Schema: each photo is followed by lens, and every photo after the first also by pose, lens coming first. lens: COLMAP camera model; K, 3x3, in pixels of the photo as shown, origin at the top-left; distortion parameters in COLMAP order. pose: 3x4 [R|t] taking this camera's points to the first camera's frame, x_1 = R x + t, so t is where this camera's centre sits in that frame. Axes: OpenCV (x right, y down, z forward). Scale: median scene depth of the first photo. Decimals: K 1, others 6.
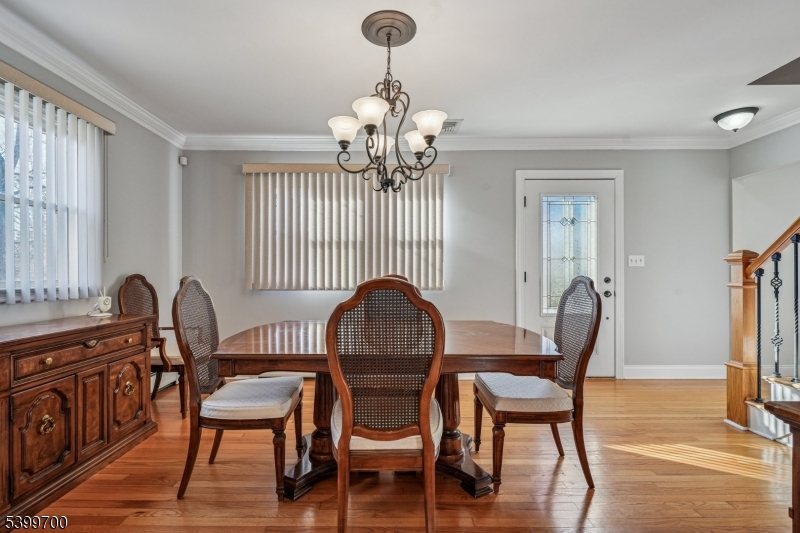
lens RADIAL K [[373.5, 0, 398.5], [0, 373.5, 272.4], [0, 0, 1]] dist [-0.019258, 0.000984]
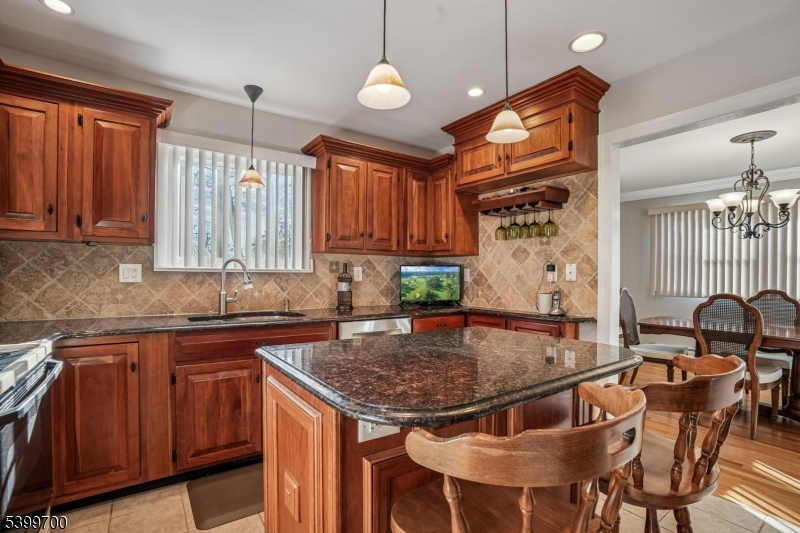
lens RADIAL K [[373.5, 0, 407.4], [0, 373.5, 278.6], [0, 0, 1]] dist [-0.019258, 0.000984]
pose [[0.579677, 0.013981, -0.814726, 0.393313], [-0.007251, 0.999902, 0.012000, -0.051849], [0.814814, -0.001049, 0.579722, -1.088522]]
